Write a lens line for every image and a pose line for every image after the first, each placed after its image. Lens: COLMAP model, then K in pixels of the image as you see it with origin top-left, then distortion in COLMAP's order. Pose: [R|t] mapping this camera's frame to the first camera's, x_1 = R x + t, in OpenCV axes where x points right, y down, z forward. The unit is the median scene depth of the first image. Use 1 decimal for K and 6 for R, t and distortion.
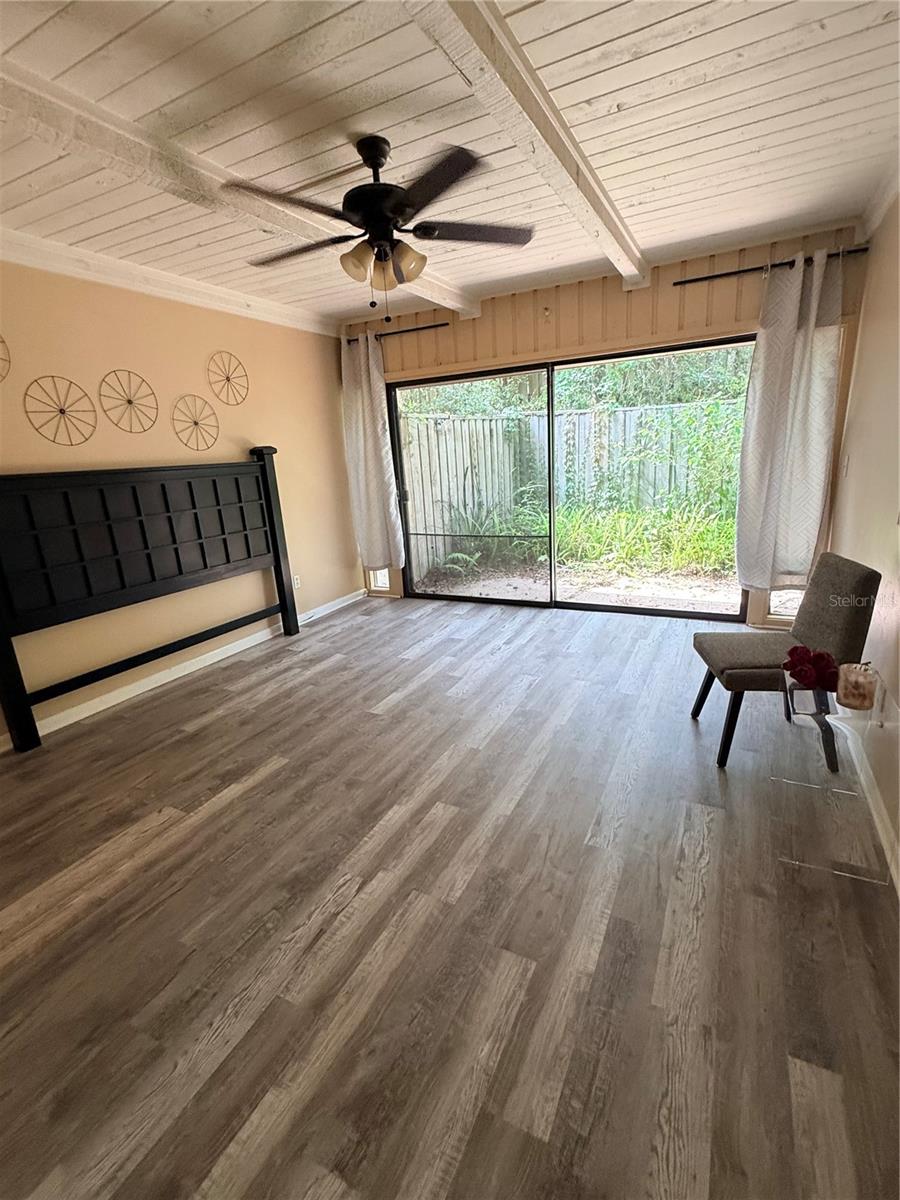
lens RADIAL K [[546.9, 0, 421.9], [0, 546.9, 625.5], [0, 0, 1]] dist [-0.001800, -0.000070]
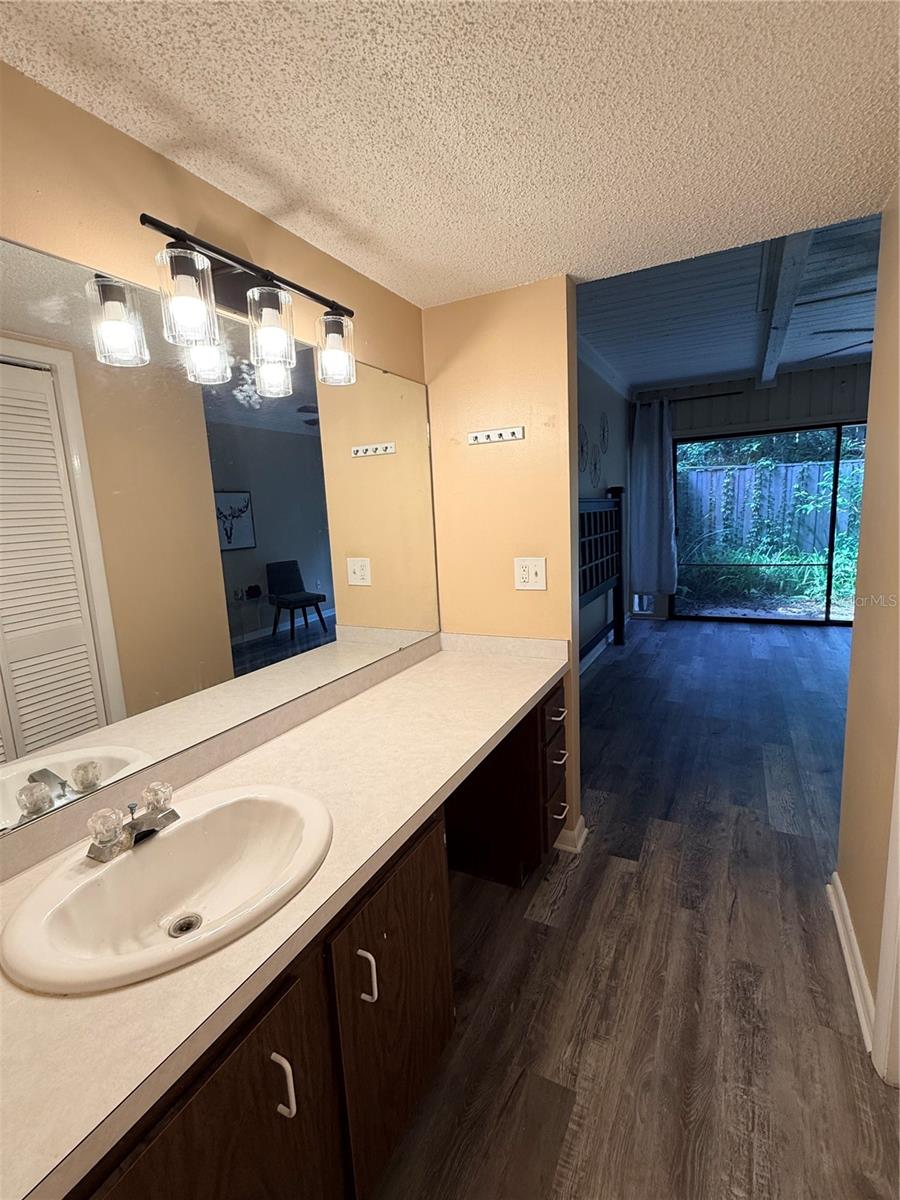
lens RADIAL K [[546.9, 0, 451.0], [0, 546.9, 598.2], [0, 0, 1]] dist [-0.001800, -0.000070]
pose [[0.999738, 0.013507, -0.018470, -0.278692], [-0.016040, 0.989346, -0.144695, 0.045753], [0.016319, 0.144954, 0.989304, -0.077403]]
